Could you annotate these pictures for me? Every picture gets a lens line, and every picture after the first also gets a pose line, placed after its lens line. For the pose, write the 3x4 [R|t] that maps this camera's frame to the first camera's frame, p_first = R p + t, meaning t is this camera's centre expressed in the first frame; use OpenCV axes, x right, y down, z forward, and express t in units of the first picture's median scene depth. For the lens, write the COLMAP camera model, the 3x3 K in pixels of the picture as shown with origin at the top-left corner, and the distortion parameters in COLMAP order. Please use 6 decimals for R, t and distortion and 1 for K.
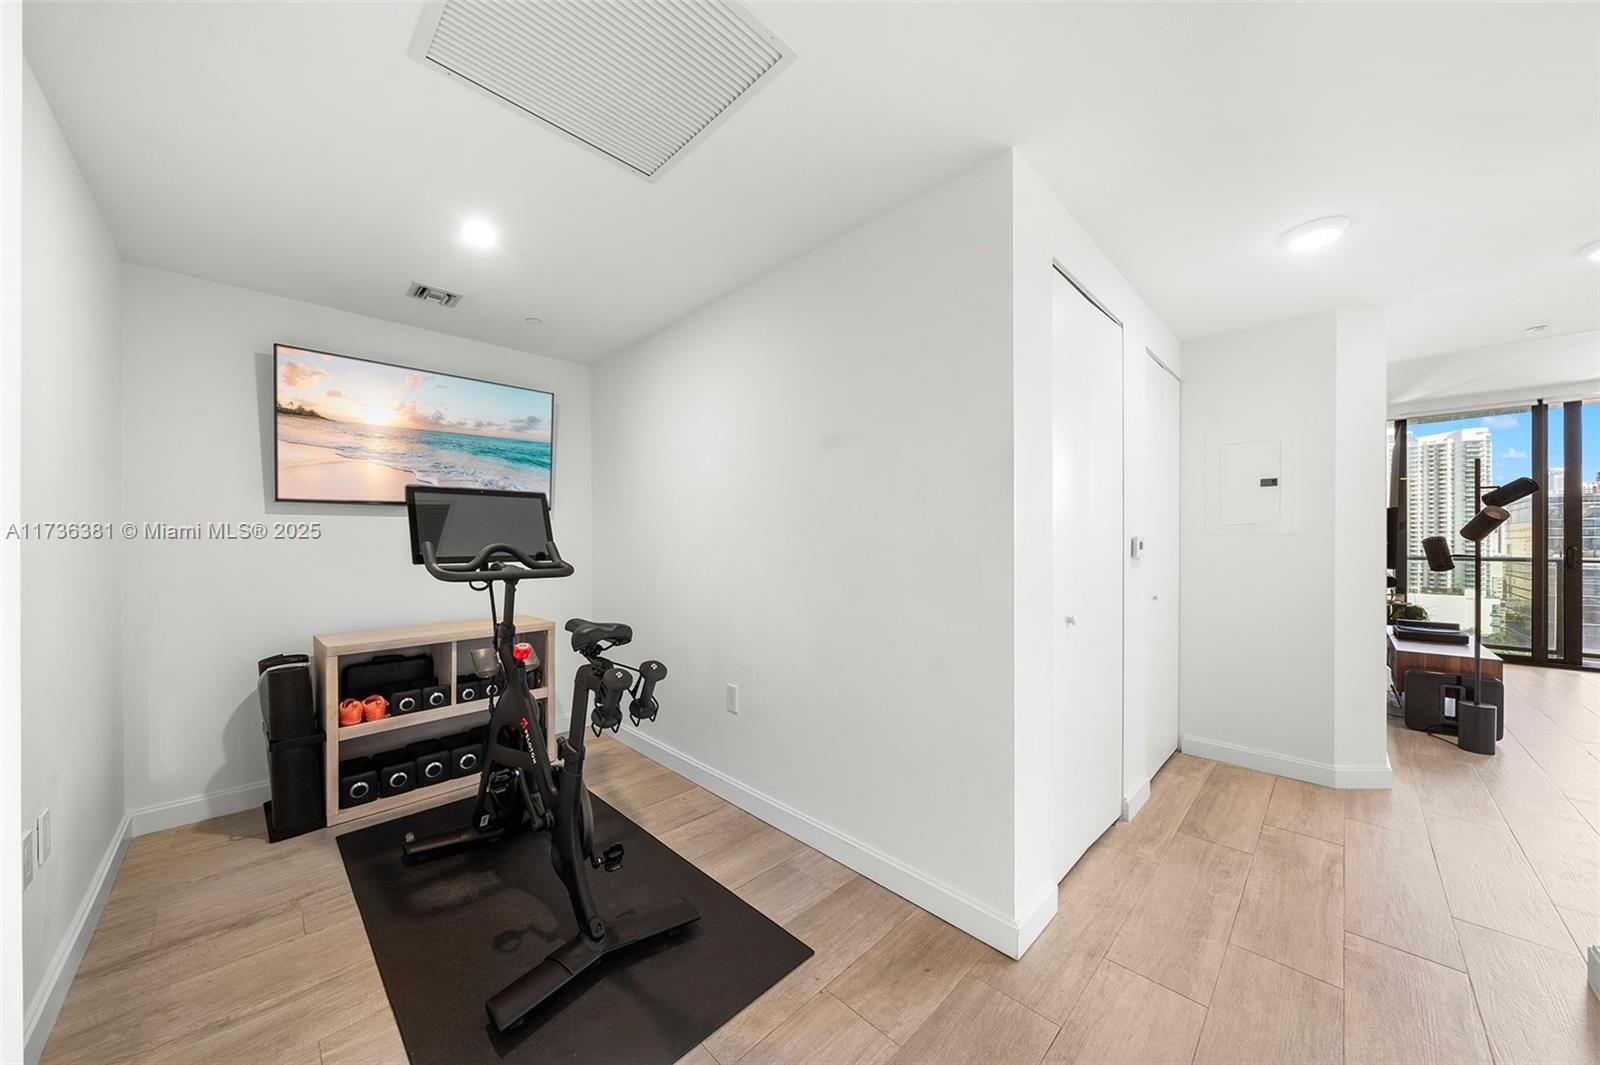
lens RADIAL K [[565.2, 0, 825.0], [0, 565.2, 549.9], [0, 0, 1]] dist [-0.006129, 0.000268]
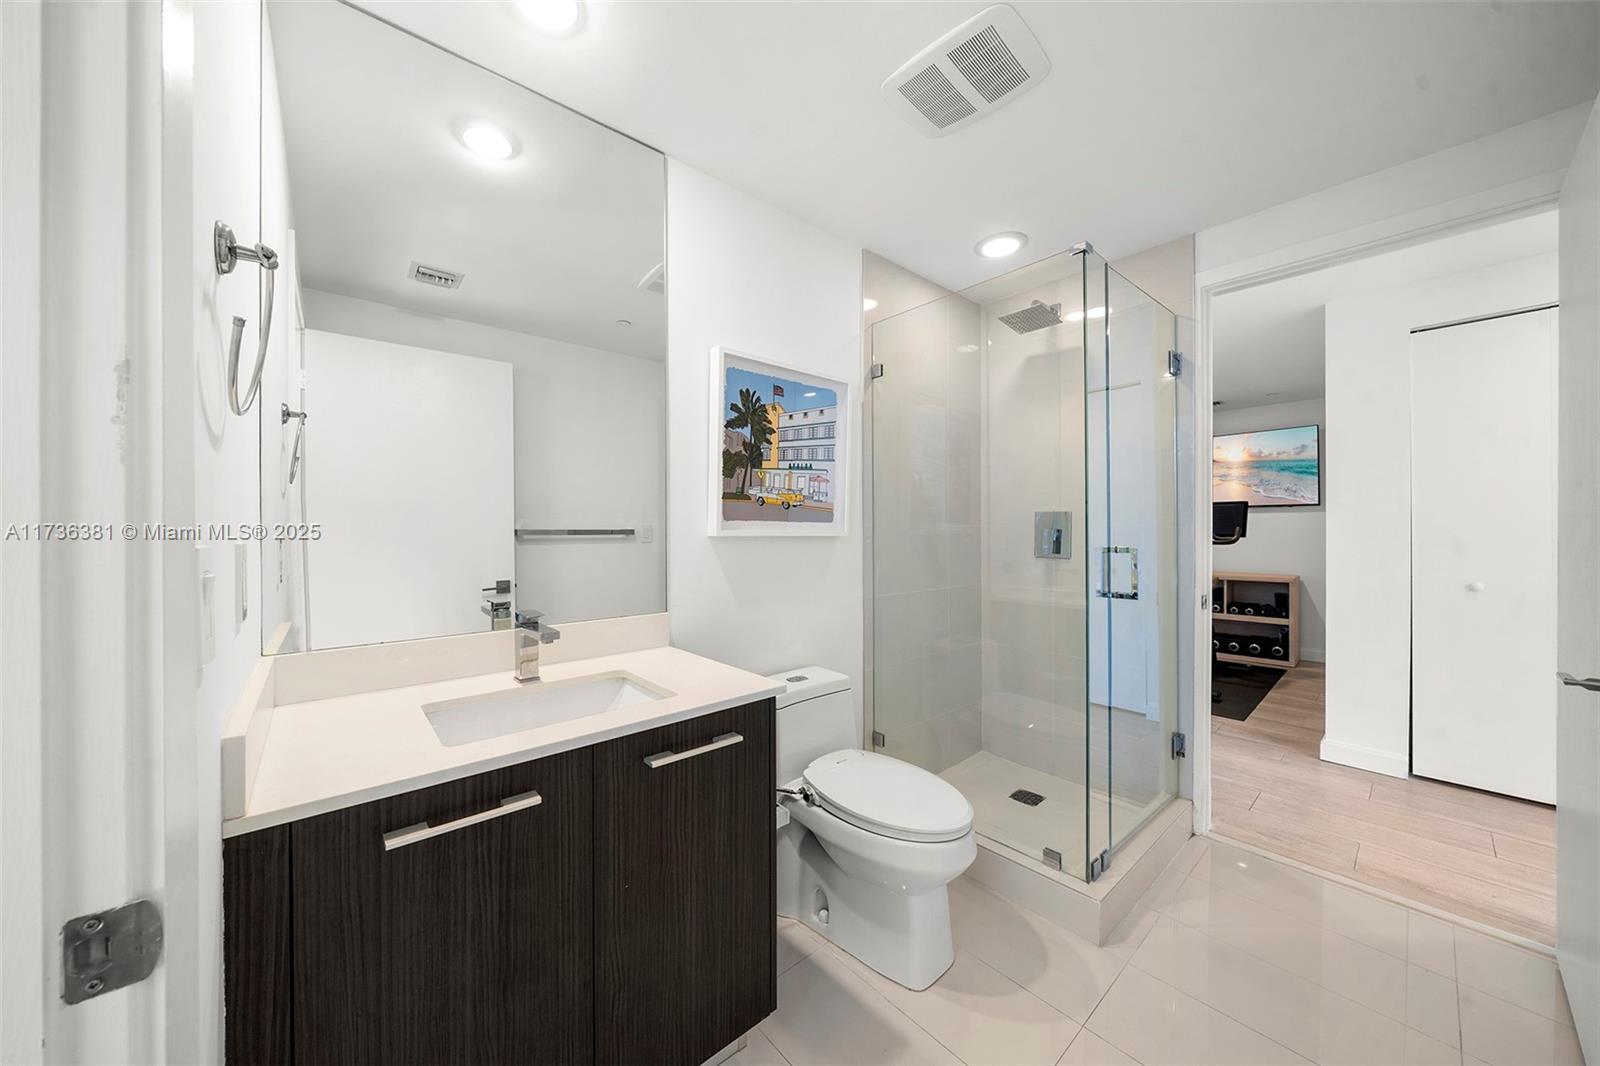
lens RADIAL K [[584.8, 0, 802.9], [0, 584.8, 534.5], [0, 0, 1]] dist [0.000098, -0.000077]
pose [[-0.039264, 0.002711, -0.999225, 1.085841], [-0.005340, 0.999981, 0.002922, 0.009148], [0.999215, 0.005451, -0.039249, -0.276258]]
